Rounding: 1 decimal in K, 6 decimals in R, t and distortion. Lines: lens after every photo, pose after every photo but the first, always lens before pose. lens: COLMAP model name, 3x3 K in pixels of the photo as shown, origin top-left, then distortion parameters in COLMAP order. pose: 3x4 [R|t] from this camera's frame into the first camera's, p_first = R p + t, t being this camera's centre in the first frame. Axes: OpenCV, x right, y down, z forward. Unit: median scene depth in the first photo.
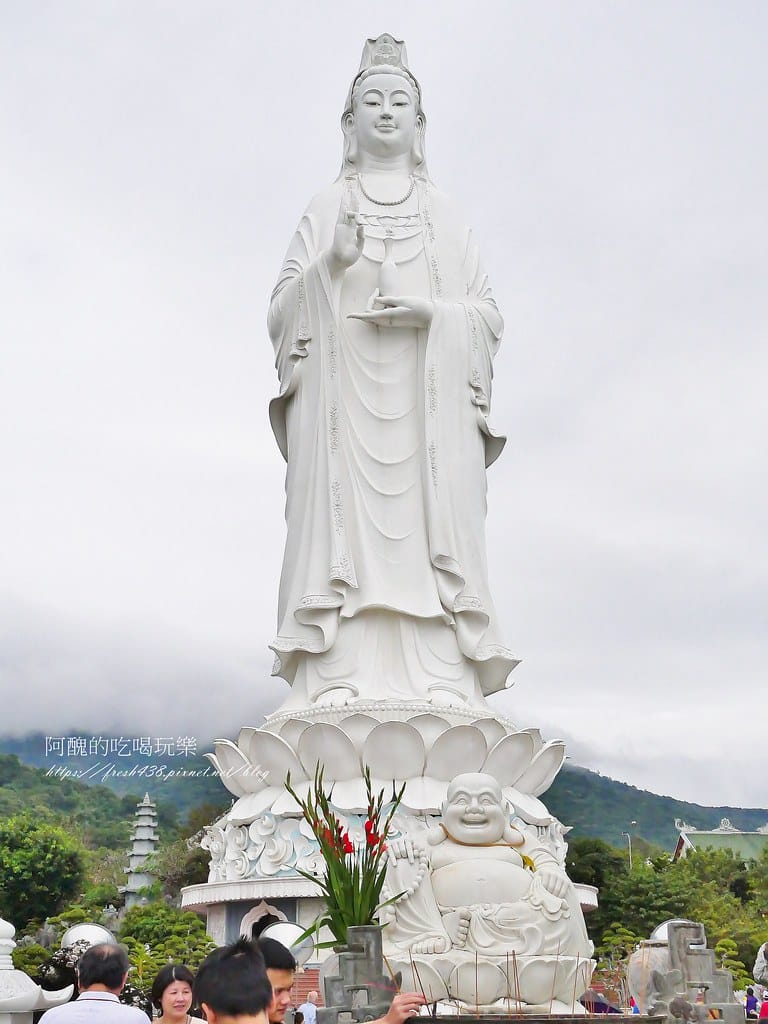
lens RADIAL K [[1205.6, 0, 384.0], [0, 1205.6, 512.0], [0, 0, 1]] dist [-0.002922, -0.014158]
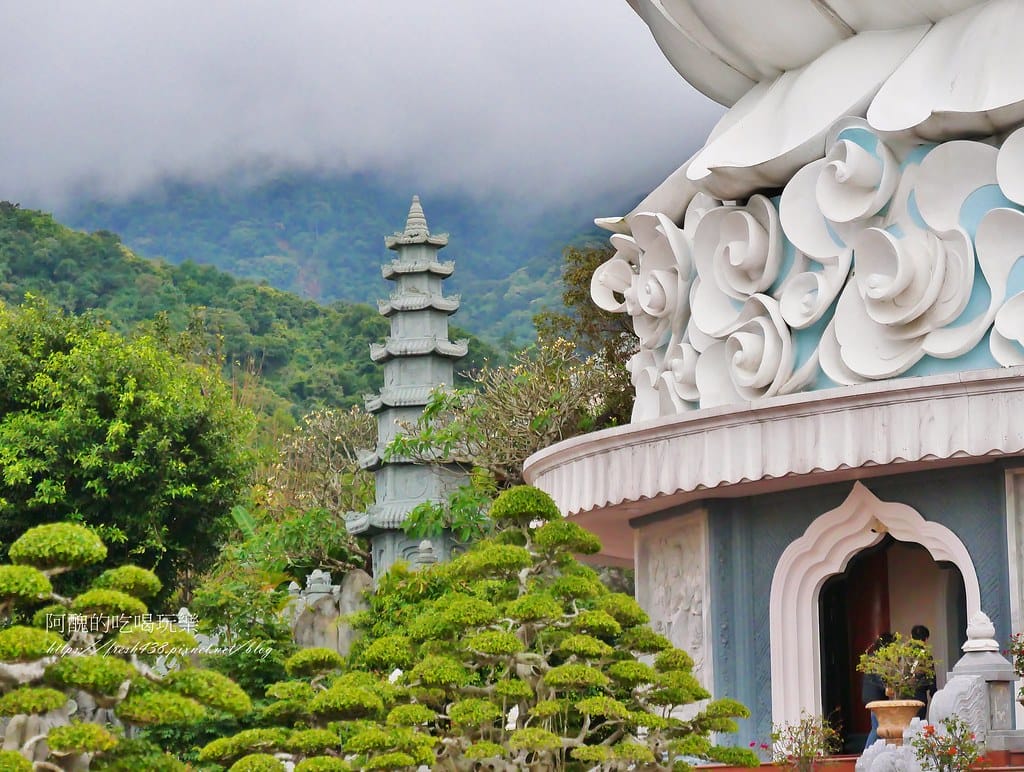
lens RADIAL K [[2927.3, 0, 512.0], [0, 2927.3, 386.0], [0, 0, 1]] dist [-0.001010, 0.161296]
pose [[0.979791, -0.042213, -0.195520, -0.041242], [0.084150, 0.973758, 0.211457, 0.135017], [0.181463, -0.223636, 0.957632, 0.337479]]
